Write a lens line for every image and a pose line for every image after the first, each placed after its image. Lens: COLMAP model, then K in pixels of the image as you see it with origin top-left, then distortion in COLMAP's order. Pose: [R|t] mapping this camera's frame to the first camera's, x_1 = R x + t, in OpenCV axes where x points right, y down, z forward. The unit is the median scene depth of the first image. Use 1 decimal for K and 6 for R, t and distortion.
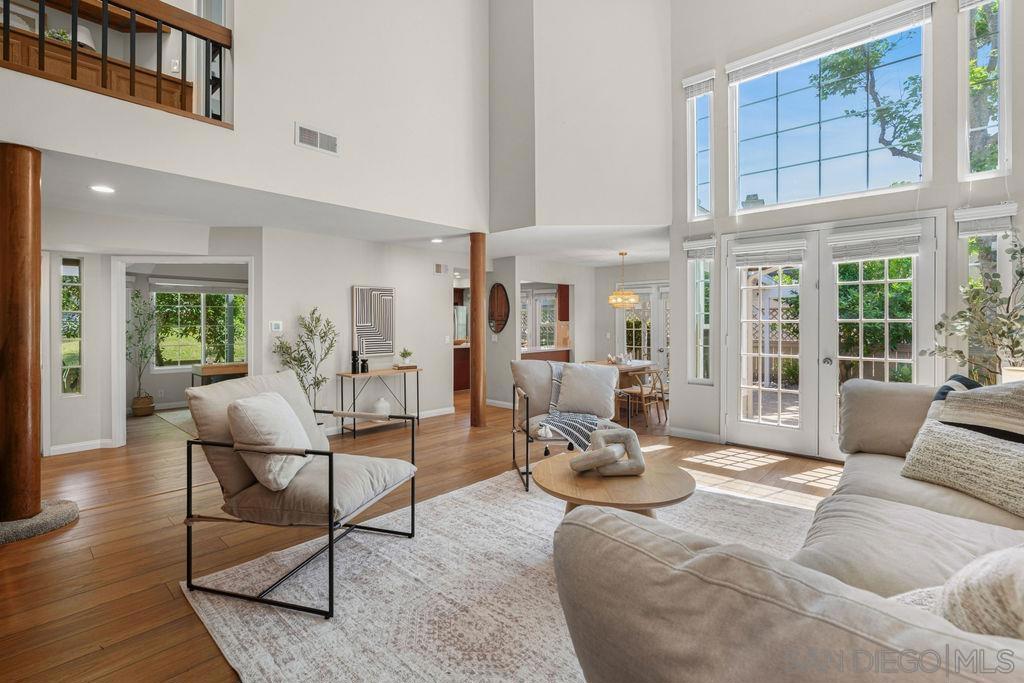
lens RADIAL K [[470.1, 0, 492.5], [0, 470.1, 325.1], [0, 0, 1]] dist [-0.002764, 0.003239]
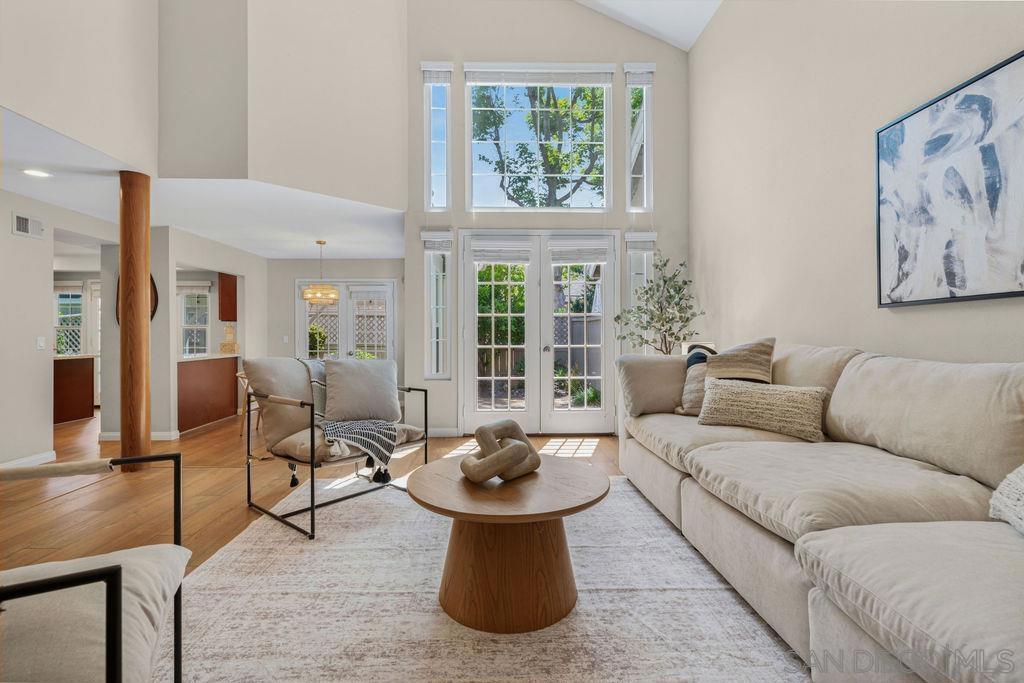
lens RADIAL K [[470.1, 0, 489.4], [0, 470.1, 335.4], [0, 0, 1]] dist [-0.002764, 0.003239]
pose [[0.707943, 0.002631, 0.706264, -0.182739], [0.004313, 0.999958, -0.008047, 0.045872], [-0.706256, 0.008743, 0.707903, 0.249800]]
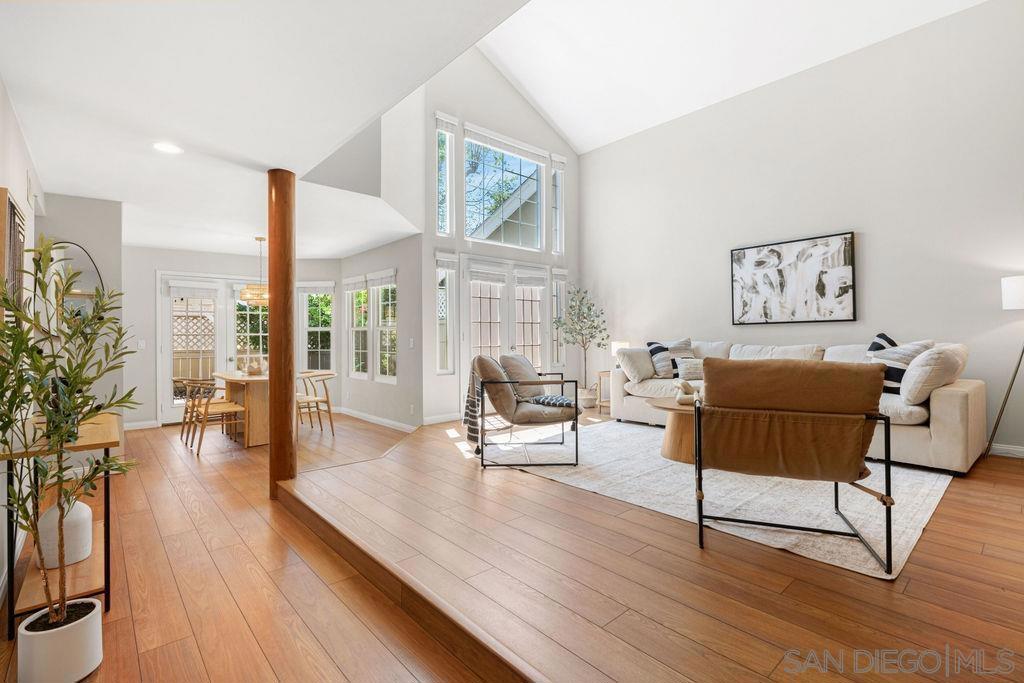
lens RADIAL K [[470.1, 0, 507.2], [0, 470.1, 337.1], [0, 0, 1]] dist [-0.002764, 0.003239]
pose [[0.082843, 0.002069, 0.996560, -0.773520], [0.013254, 0.999907, -0.003178, 0.040489], [-0.996474, 0.013472, 0.082808, 0.790792]]
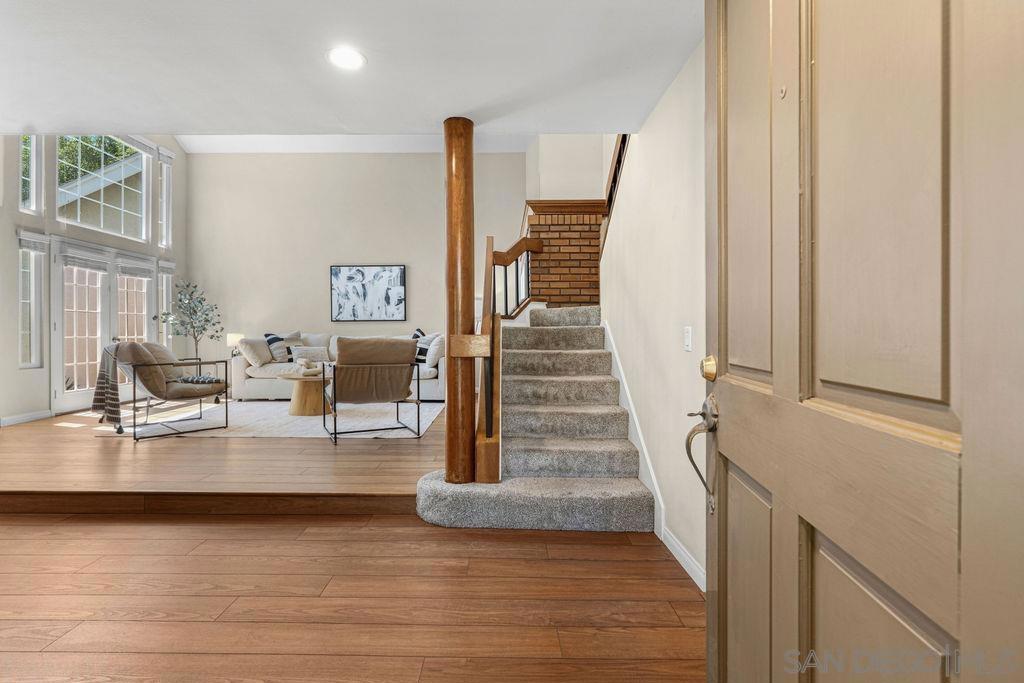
lens RADIAL K [[470.1, 0, 486.2], [0, 470.1, 333.7], [0, 0, 1]] dist [-0.002764, 0.003239]
pose [[-0.665531, 0.002660, 0.746366, -1.091895], [0.005129, 0.999986, 0.001010, 0.056159], [-0.746353, 0.004501, -0.665535, 0.994822]]
